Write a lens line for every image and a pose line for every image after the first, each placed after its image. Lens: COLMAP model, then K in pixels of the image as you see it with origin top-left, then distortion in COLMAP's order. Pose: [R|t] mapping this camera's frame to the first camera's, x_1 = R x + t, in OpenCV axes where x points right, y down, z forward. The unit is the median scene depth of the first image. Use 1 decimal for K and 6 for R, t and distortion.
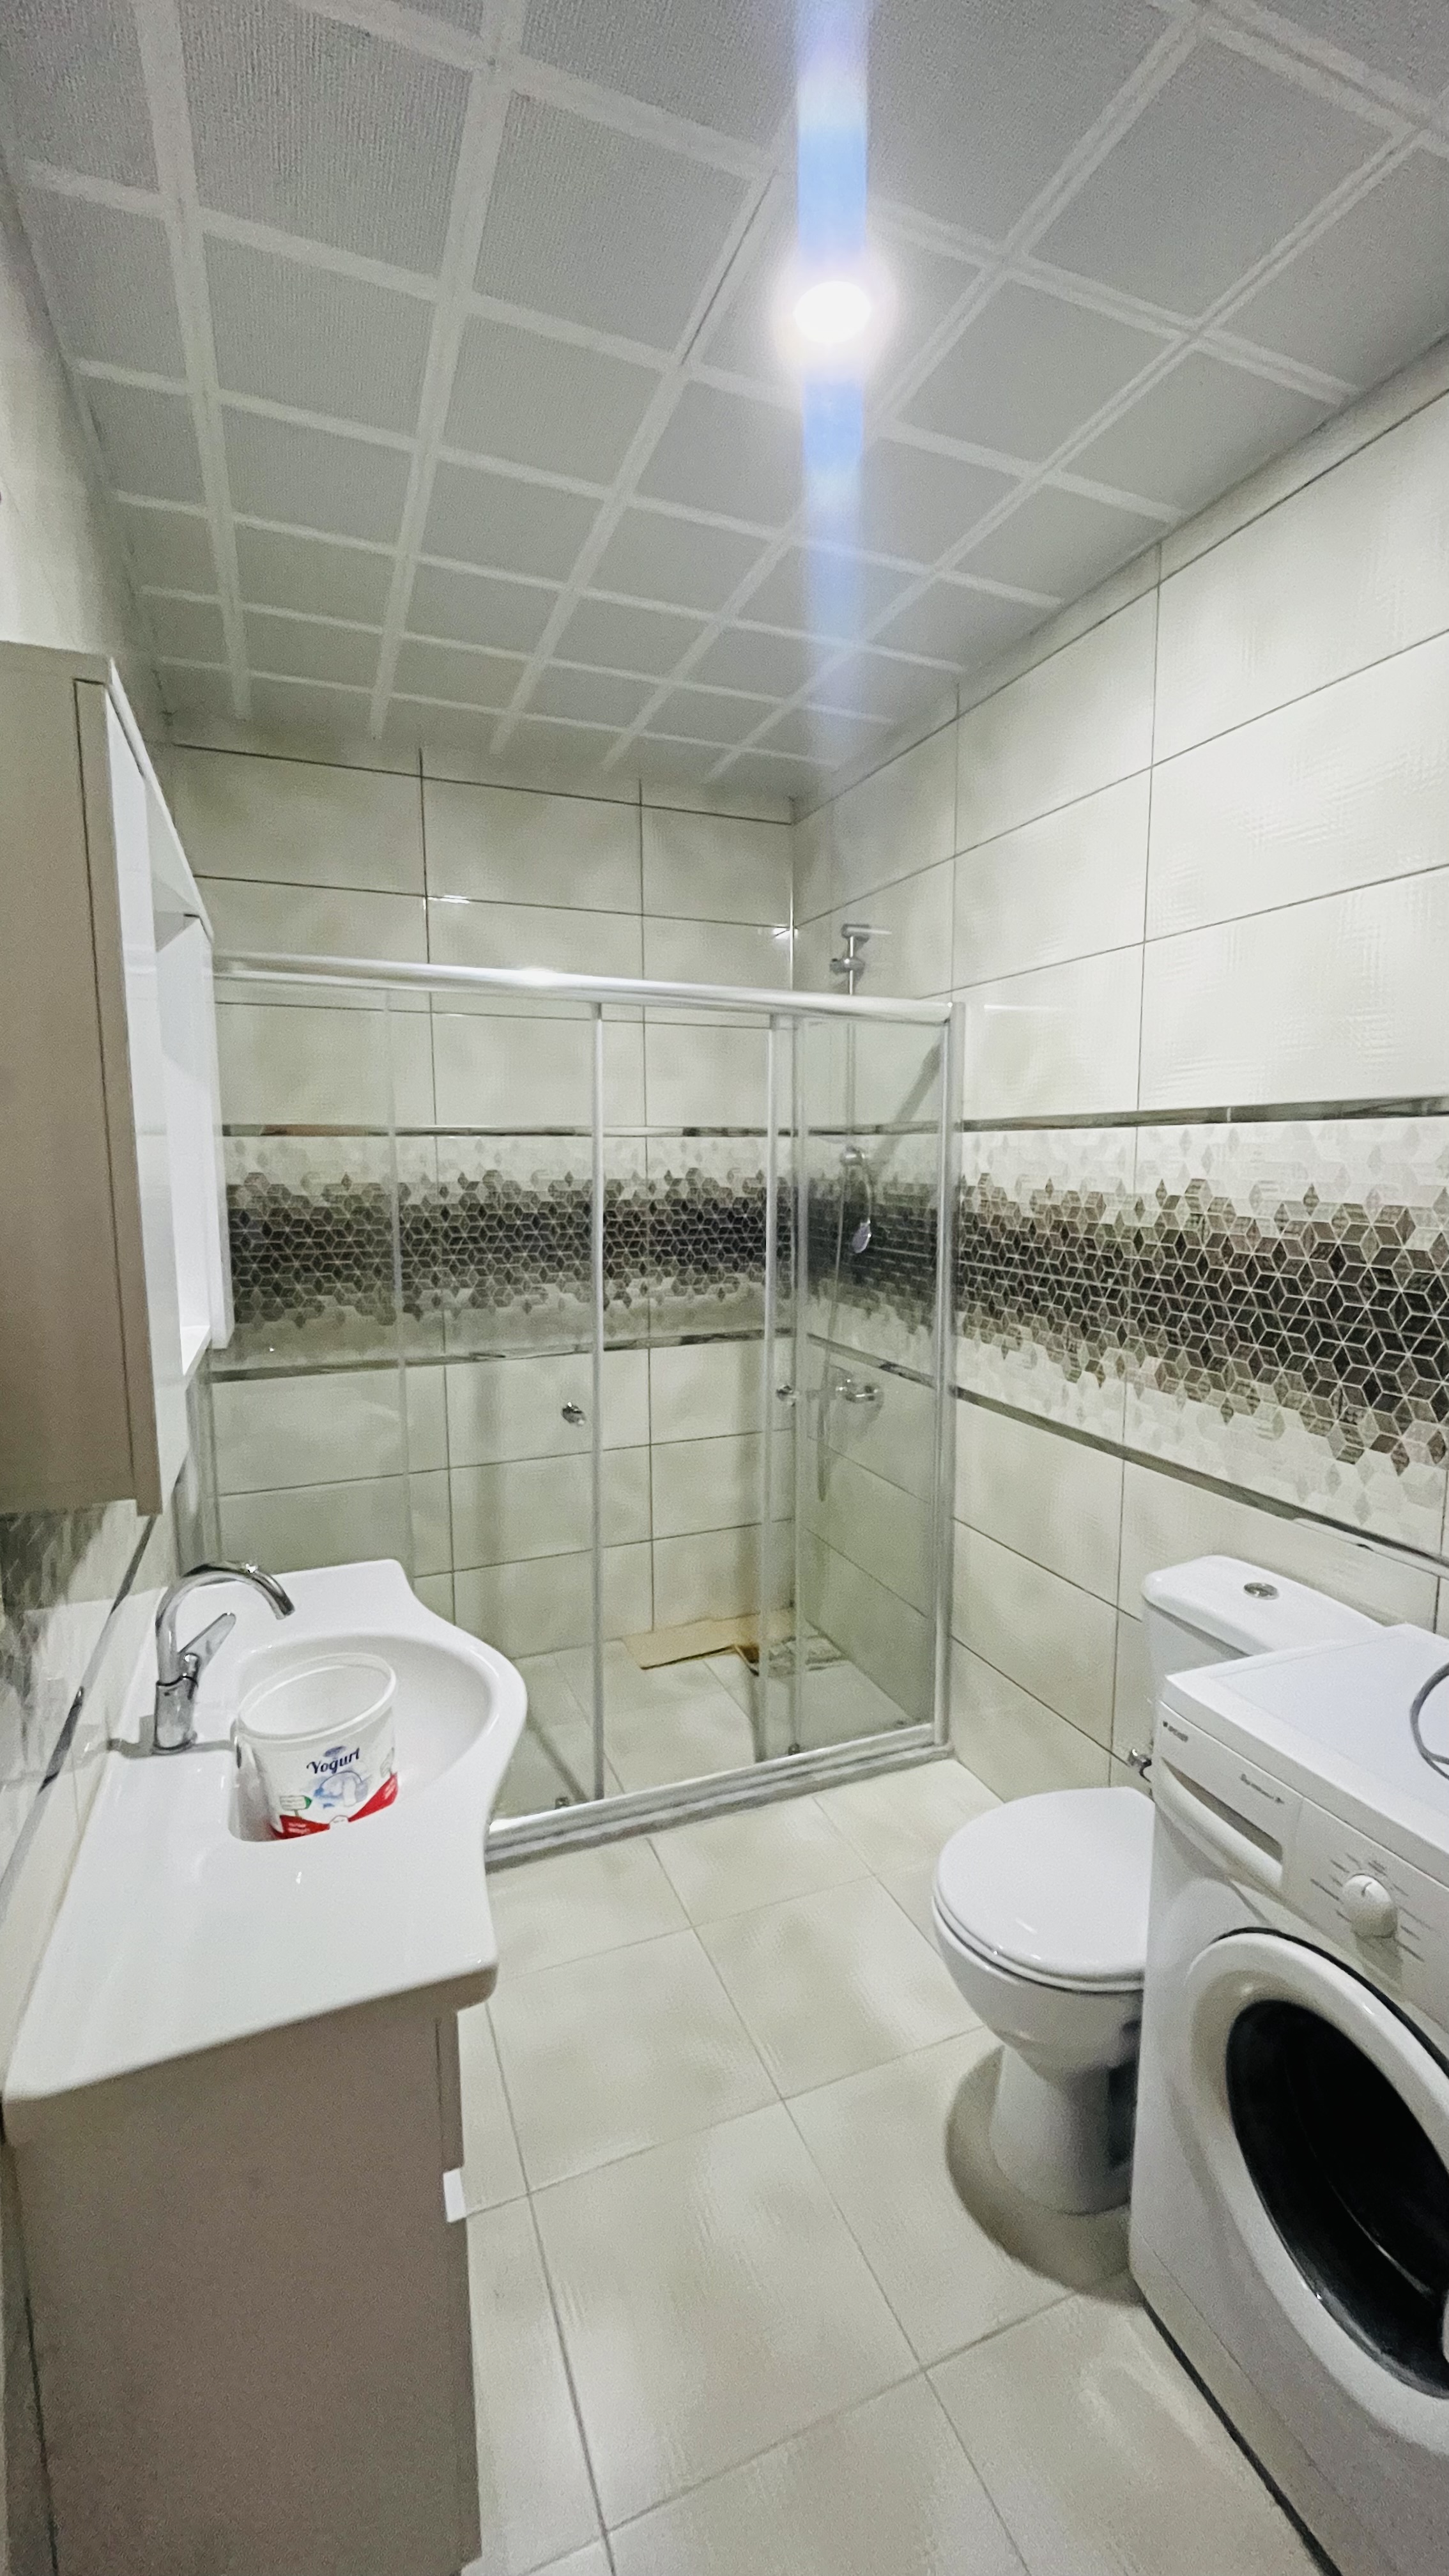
lens RADIAL K [[1040.2, 0, 722.3], [0, 1040.2, 1283.8], [0, 0, 1]] dist [-0.002041, -0.000060]
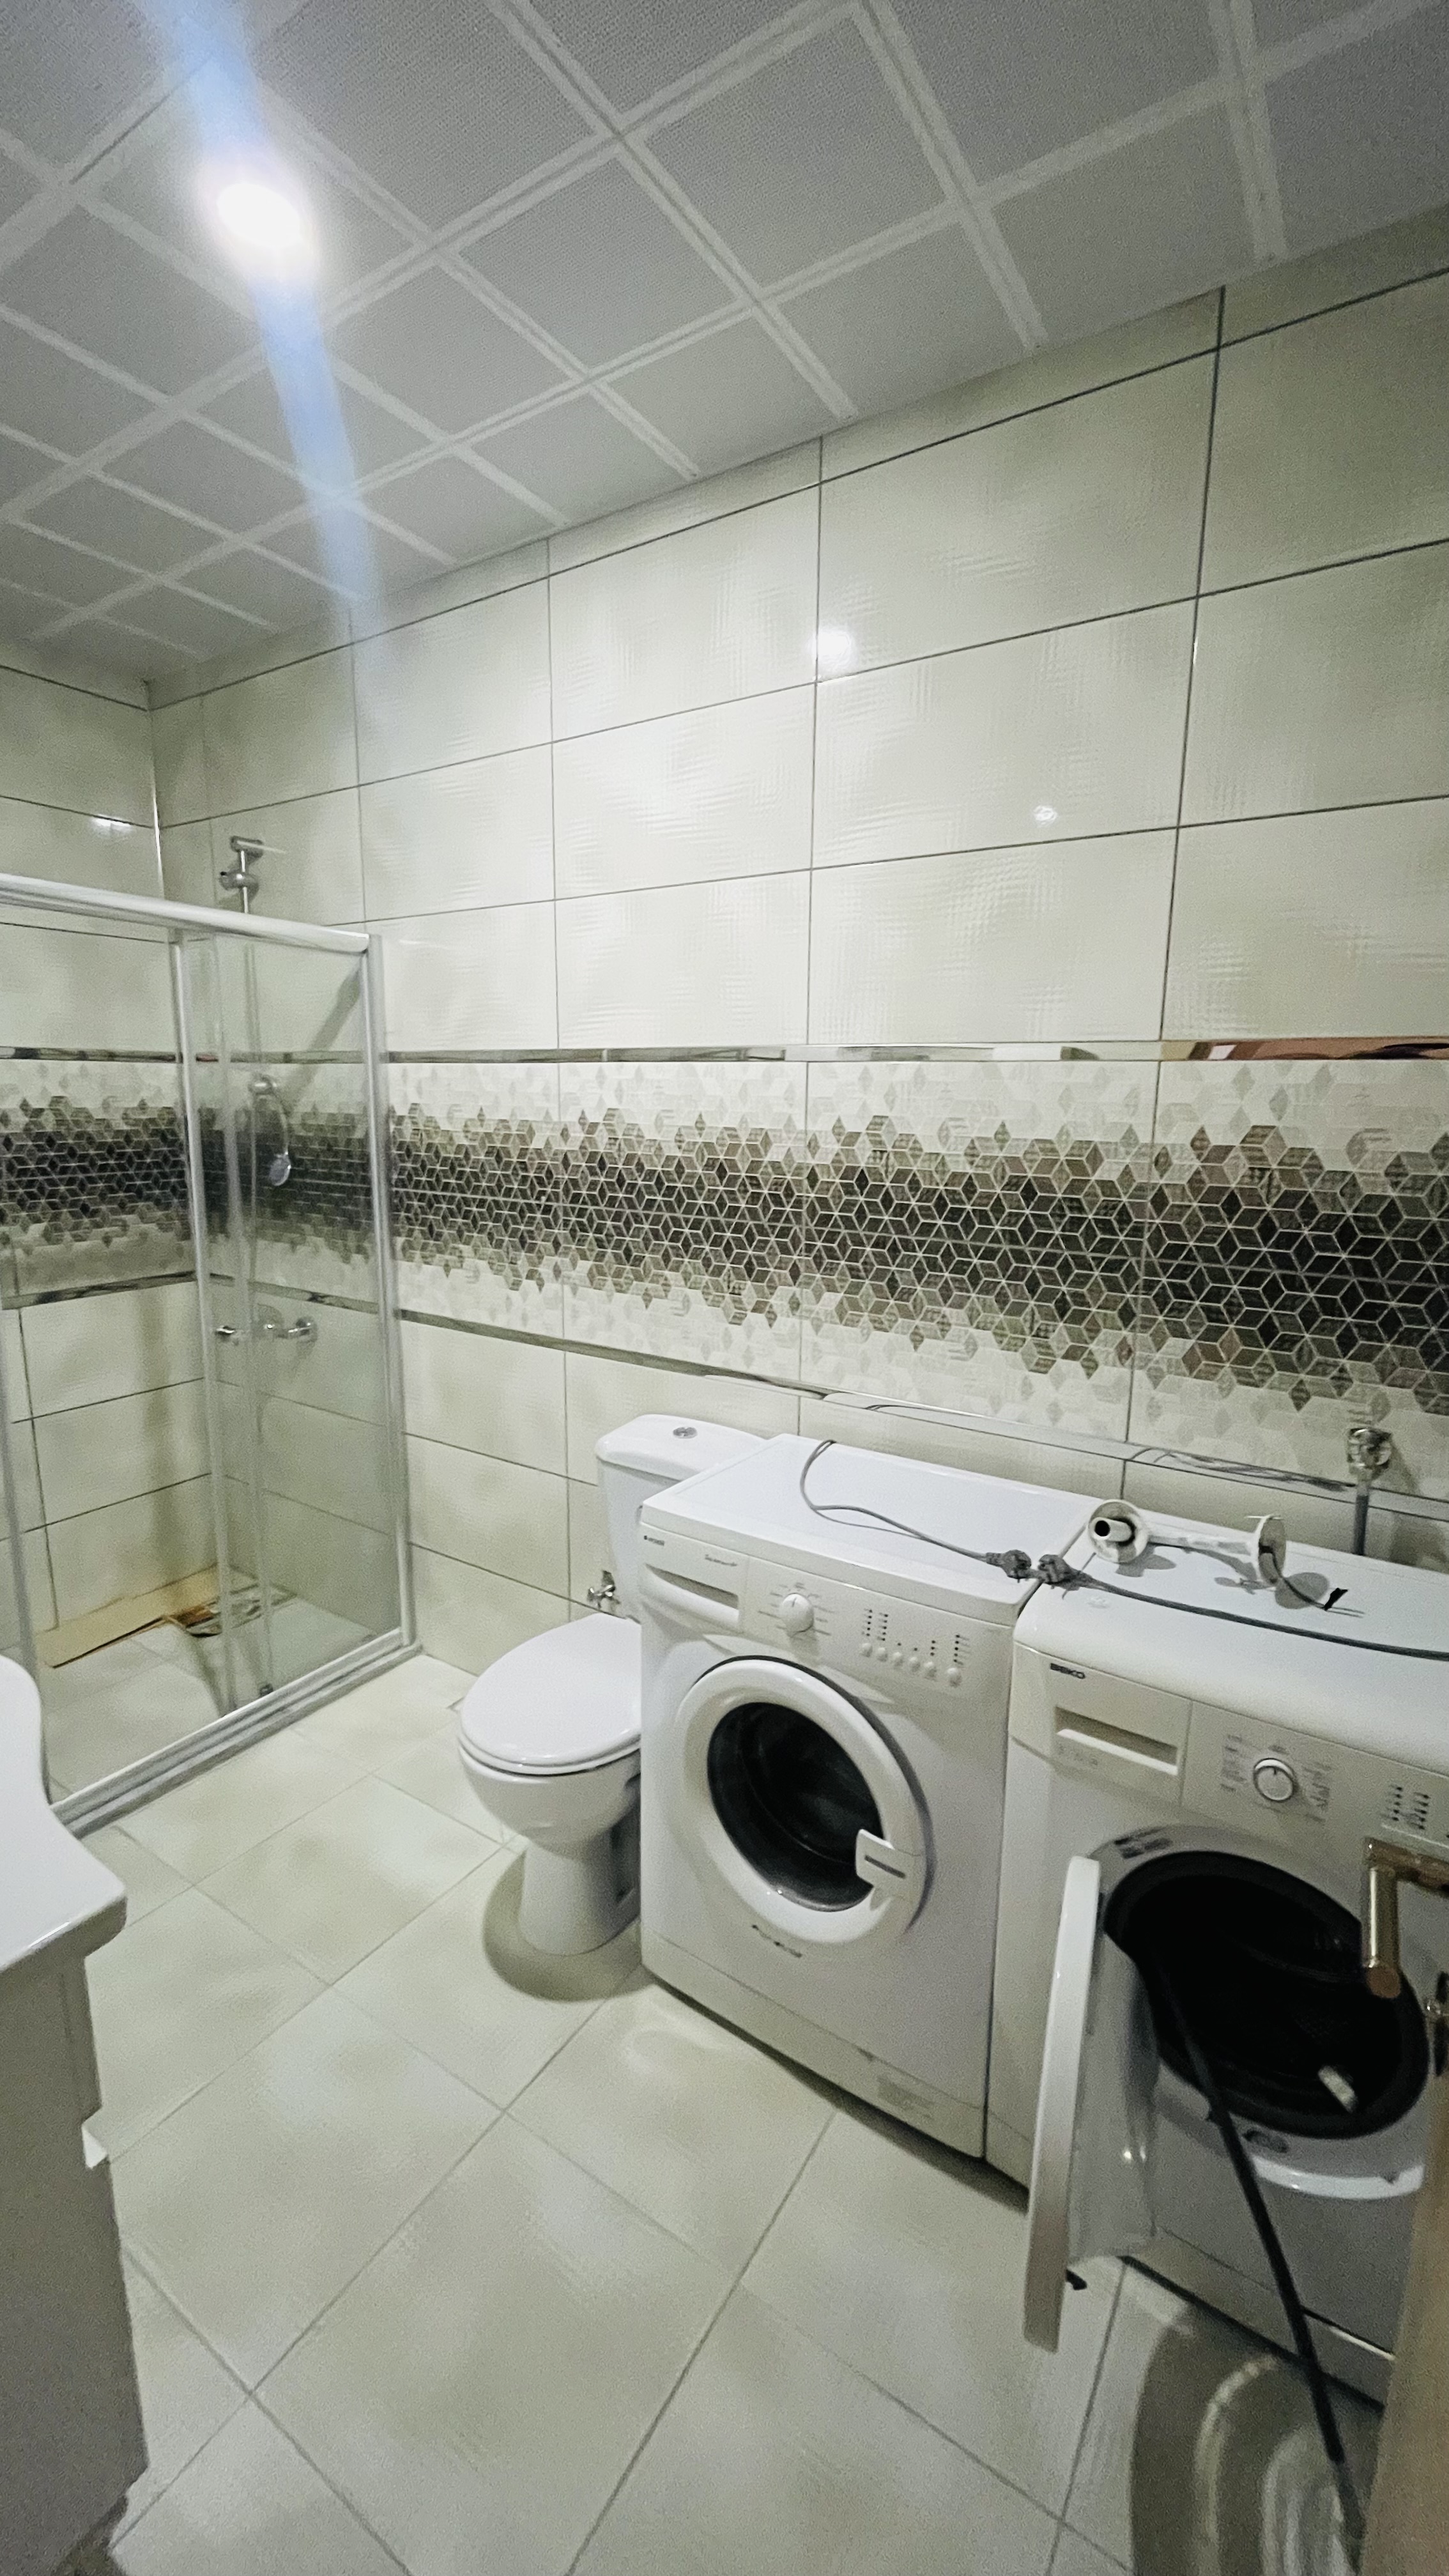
lens RADIAL K [[1040.2, 0, 725.2], [0, 1040.2, 1288.4], [0, 0, 1]] dist [-0.002041, -0.000060]
pose [[0.821700, -0.097311, 0.561551, -0.116056], [0.057980, 0.994476, 0.087493, 0.007481], [-0.566964, -0.039334, 0.822803, -0.060944]]
